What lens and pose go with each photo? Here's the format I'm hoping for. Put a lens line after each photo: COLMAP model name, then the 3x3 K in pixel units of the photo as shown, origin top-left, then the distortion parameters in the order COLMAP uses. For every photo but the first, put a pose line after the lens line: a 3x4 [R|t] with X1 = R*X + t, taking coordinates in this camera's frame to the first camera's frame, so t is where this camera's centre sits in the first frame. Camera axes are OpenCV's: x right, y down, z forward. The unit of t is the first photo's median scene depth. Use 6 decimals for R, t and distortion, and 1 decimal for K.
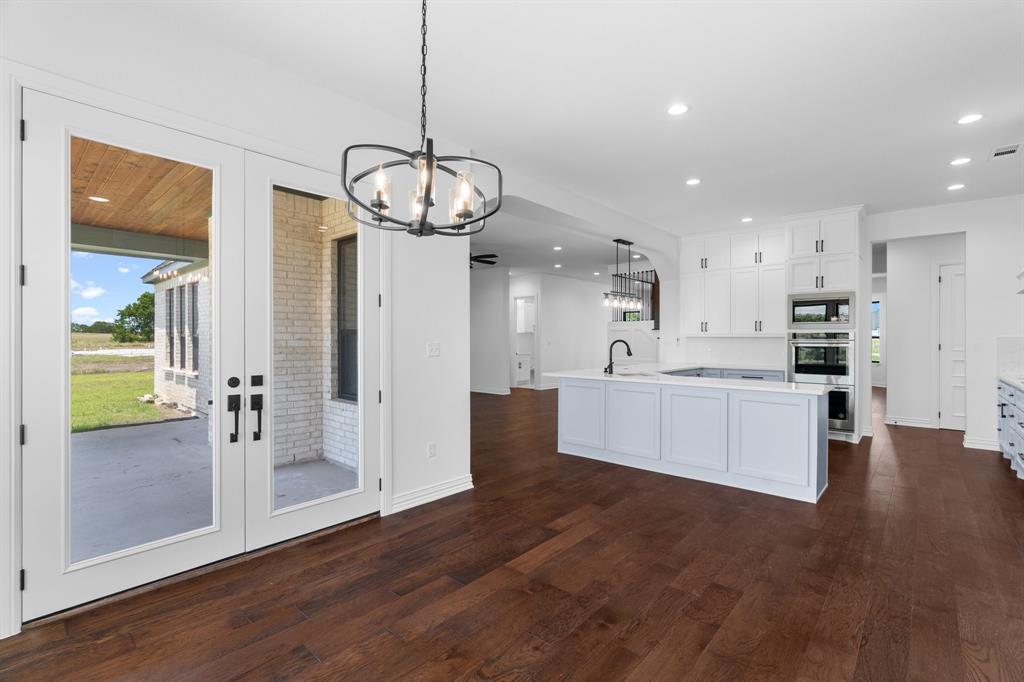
lens RADIAL K [[459.6, 0, 514.4], [0, 459.6, 338.3], [0, 0, 1]] dist [-0.011695, 0.004828]
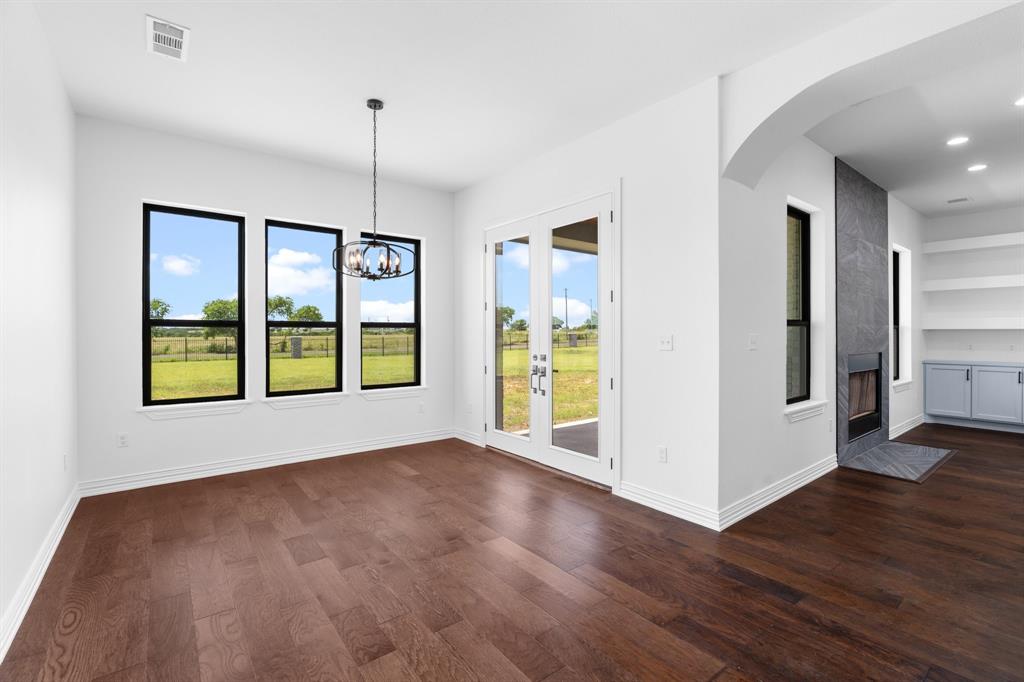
lens RADIAL K [[459.6, 0, 514.4], [0, 459.6, 335.2], [0, 0, 1]] dist [-0.011695, 0.004828]
pose [[-0.179905, 0.004314, -0.983675, 0.476226], [0.001920, 0.999990, 0.004035, 0.003303], [0.983682, -0.001163, -0.179911, 0.554398]]
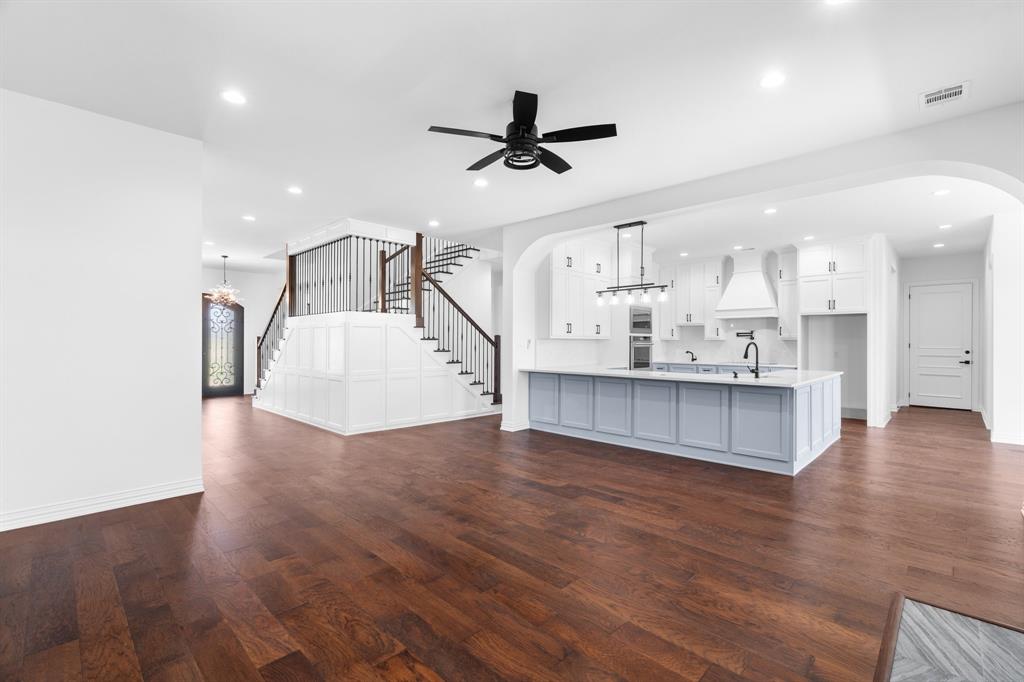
lens RADIAL K [[459.6, 0, 515.0], [0, 459.6, 338.7], [0, 0, 1]] dist [-0.011695, 0.004828]
pose [[0.043248, 0.005347, 0.999050, -0.687528], [-0.005798, 0.999970, -0.005101, 0.003463], [-0.999048, -0.005572, 0.043277, 1.324888]]
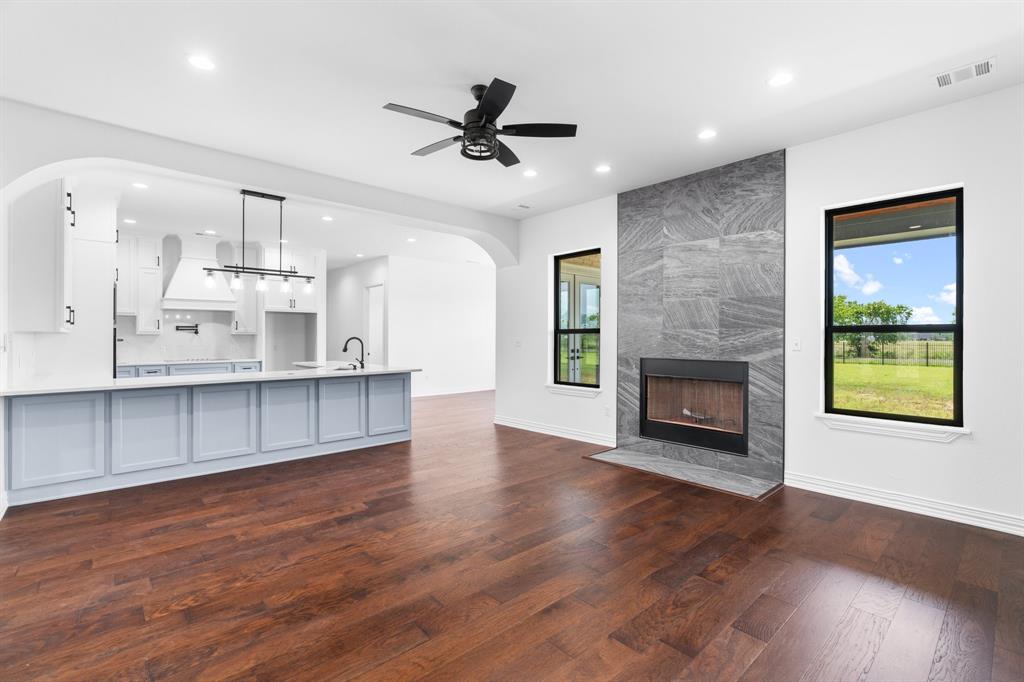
lens RADIAL K [[459.6, 0, 516.1], [0, 459.6, 335.9], [0, 0, 1]] dist [-0.011695, 0.004828]
pose [[-0.994528, -0.001774, 0.104457, -0.241731], [-0.002211, 0.999989, -0.004074, 0.003444], [-0.104449, -0.004282, -0.994521, 1.857069]]
